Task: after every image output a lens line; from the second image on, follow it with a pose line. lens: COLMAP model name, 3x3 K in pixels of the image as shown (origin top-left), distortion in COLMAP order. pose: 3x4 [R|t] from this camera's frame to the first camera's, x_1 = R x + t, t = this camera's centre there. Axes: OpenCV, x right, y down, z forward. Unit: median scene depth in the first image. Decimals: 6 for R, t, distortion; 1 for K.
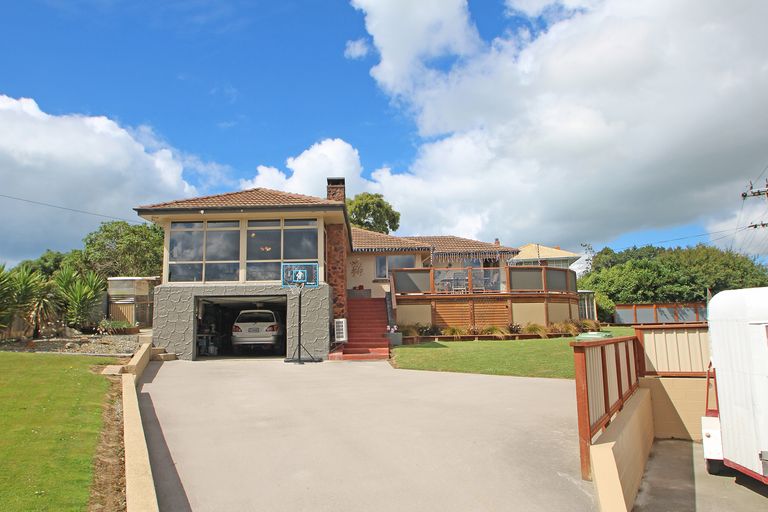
lens RADIAL K [[512.9, 0, 384.0], [0, 512.9, 256.0], [0, 0, 1]] dist [-0.047058, 0.000857]
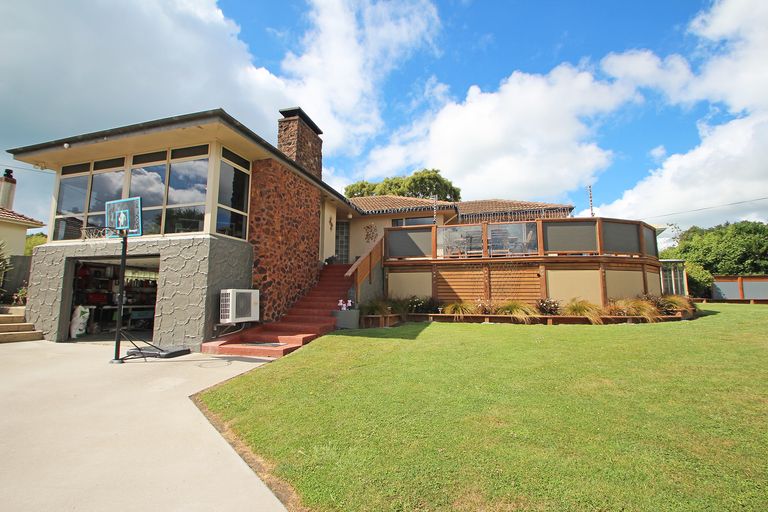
lens RADIAL K [[362.7, 0, 384.0], [0, 362.7, 256.0], [0, 0, 1]] dist [0.004373, -0.016778]
pose [[0.956528, -0.012282, -0.291382, 0.181676], [0.022414, 0.999254, 0.031459, 0.051917], [0.290778, -0.036622, 0.956089, 0.459279]]
